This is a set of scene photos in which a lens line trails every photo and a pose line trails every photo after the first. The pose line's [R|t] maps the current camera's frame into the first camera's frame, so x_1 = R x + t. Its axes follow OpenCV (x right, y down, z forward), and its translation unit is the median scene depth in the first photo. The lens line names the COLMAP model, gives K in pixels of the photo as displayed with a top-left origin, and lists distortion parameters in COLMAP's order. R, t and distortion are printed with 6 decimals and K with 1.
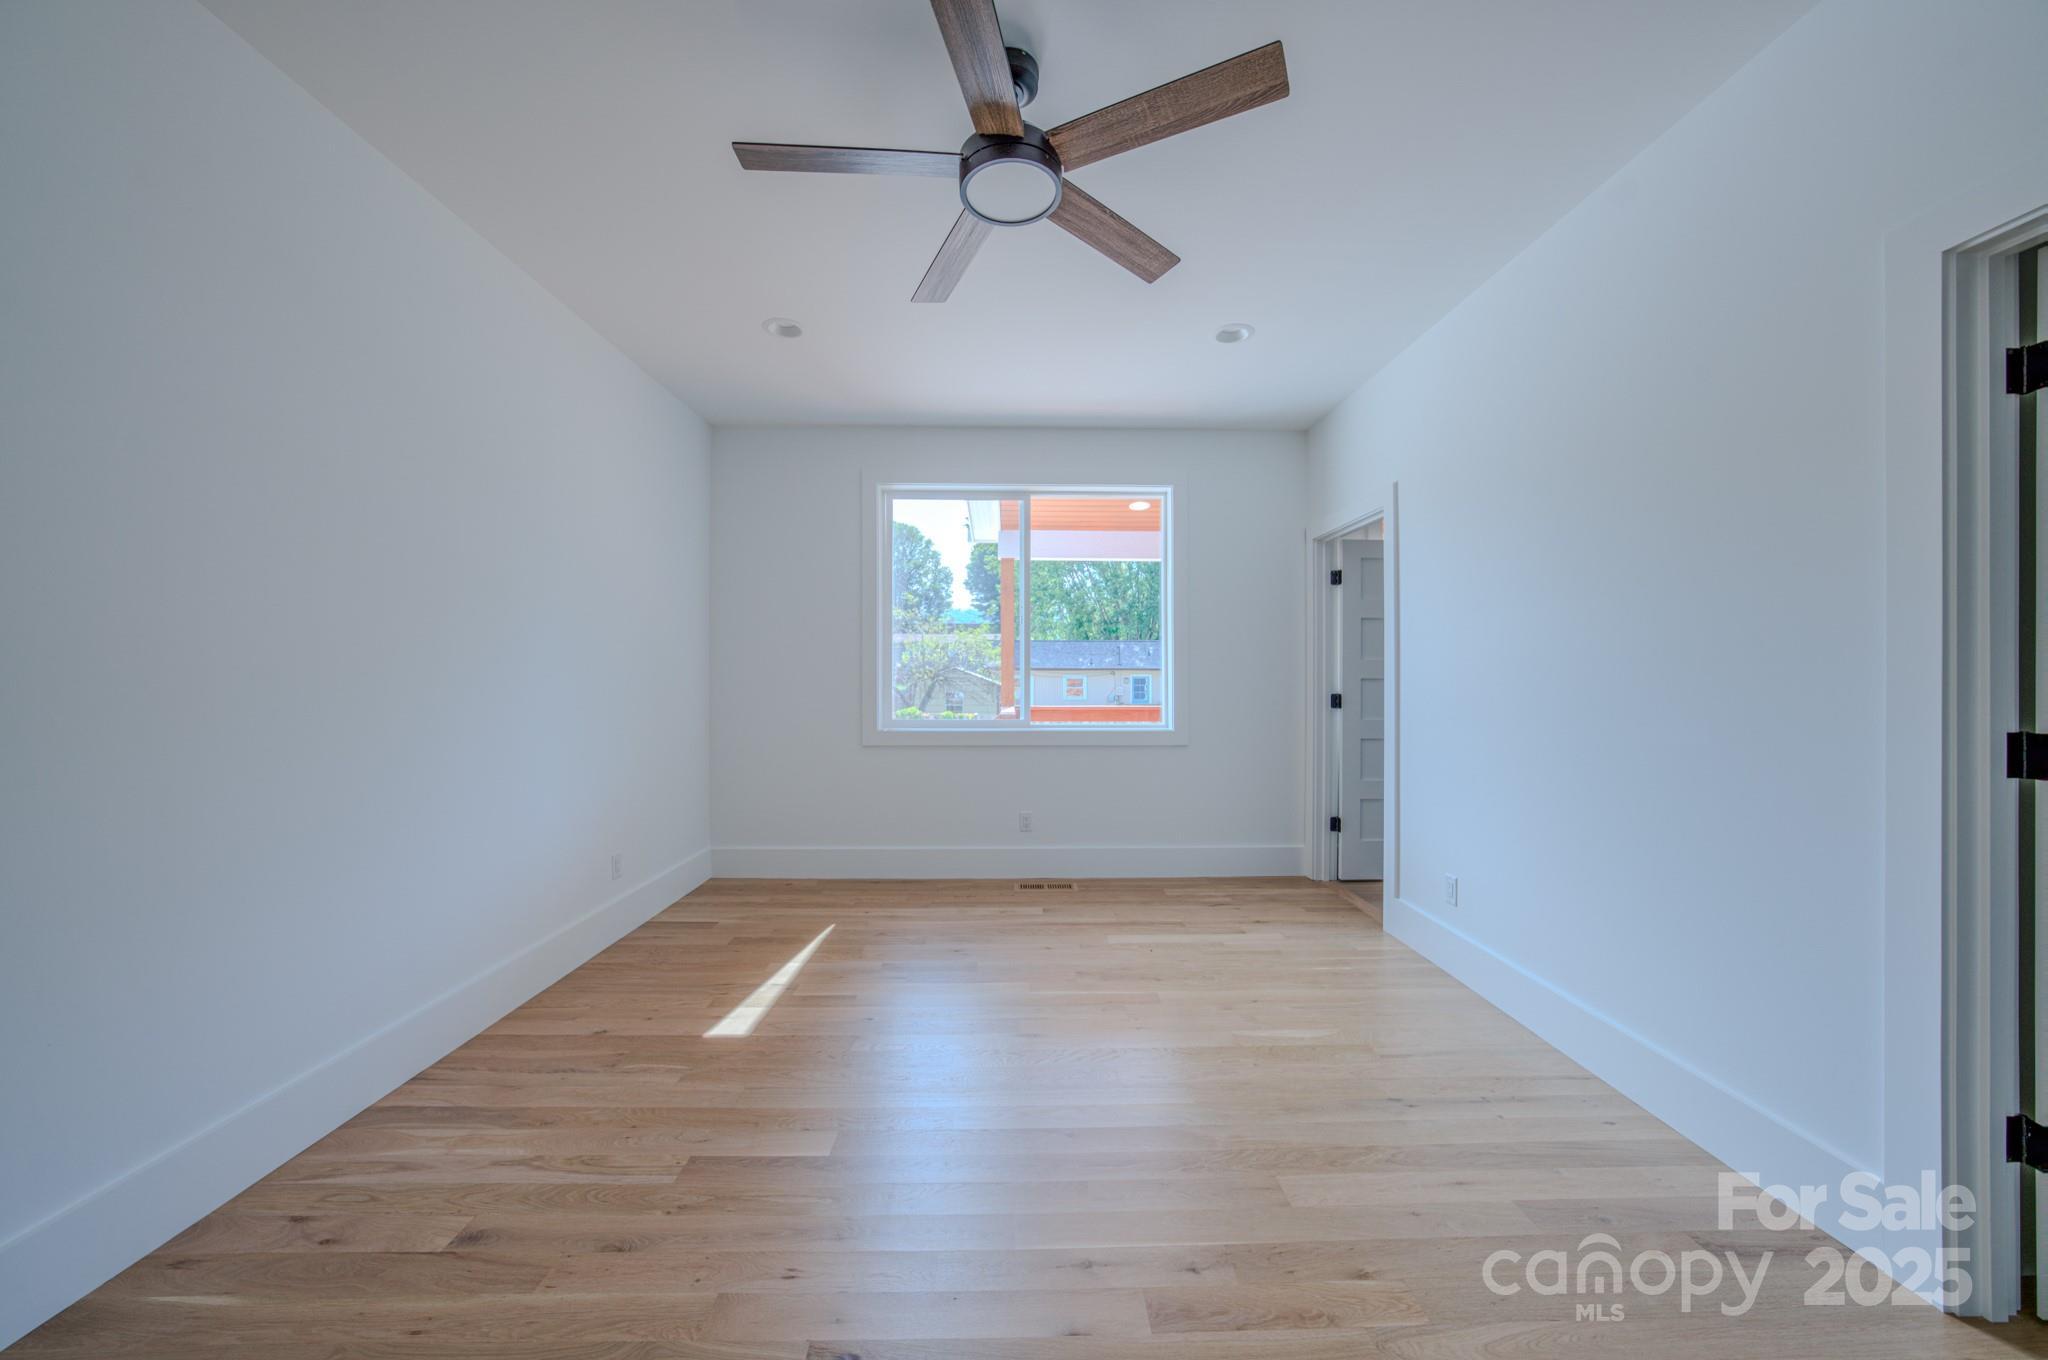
lens RADIAL K [[708.9, 0, 1049.4], [0, 708.9, 675.2], [0, 0, 1]] dist [-0.024333, 0.004424]
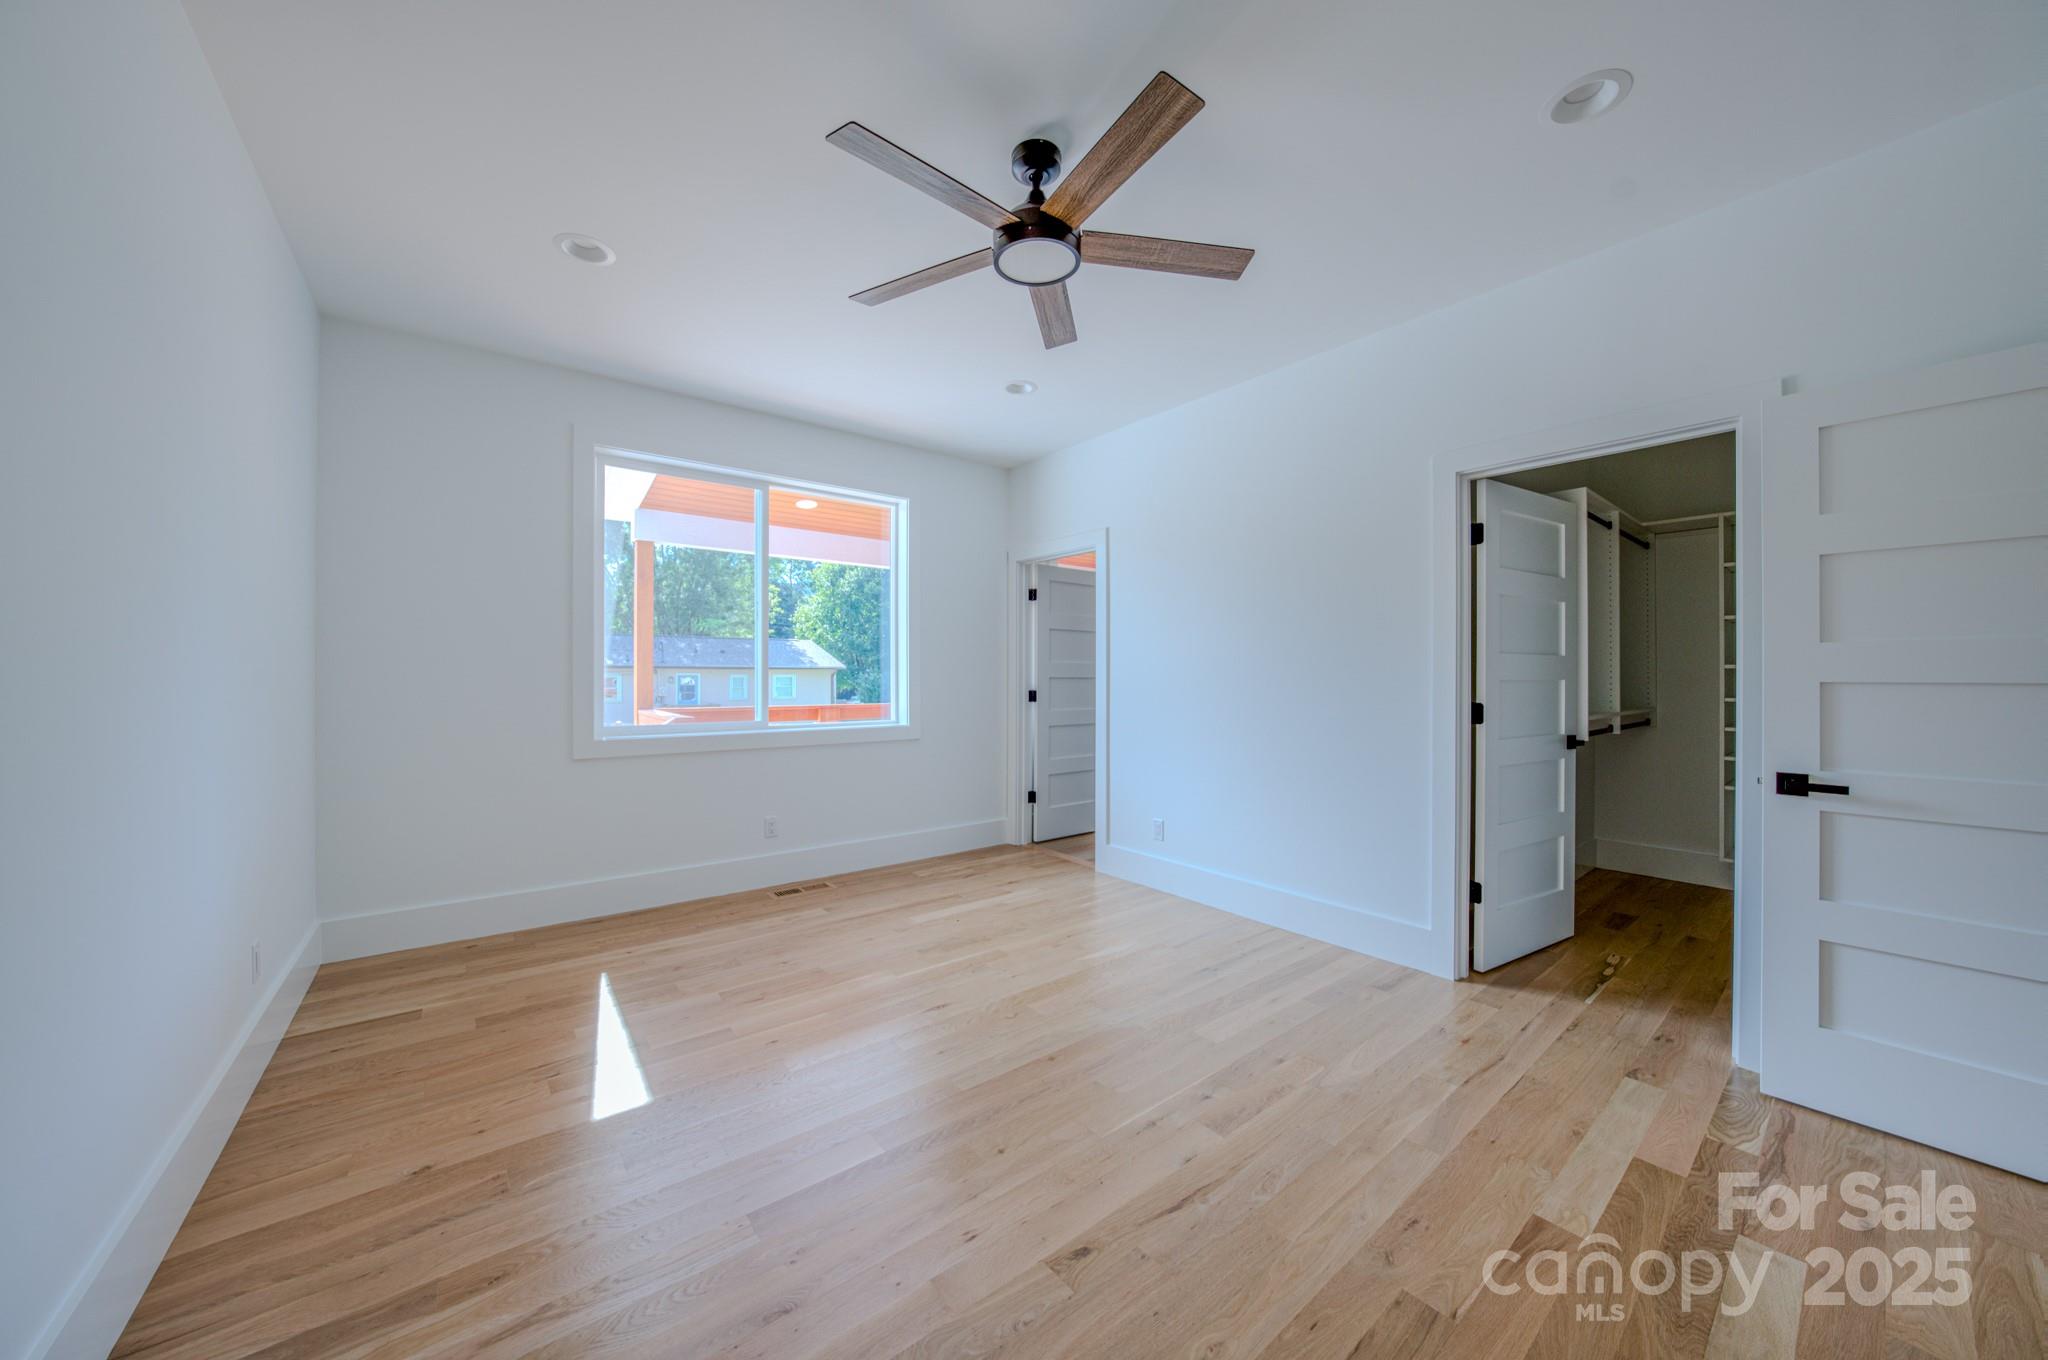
lens RADIAL K [[708.9, 0, 1021.4], [0, 708.9, 675.4], [0, 0, 1]] dist [-0.024333, 0.004424]
pose [[0.796049, 0.000664, 0.605232, -0.893808], [-0.002227, 0.999996, 0.001833, -0.002395], [-0.605228, -0.002807, 0.796047, 0.093112]]
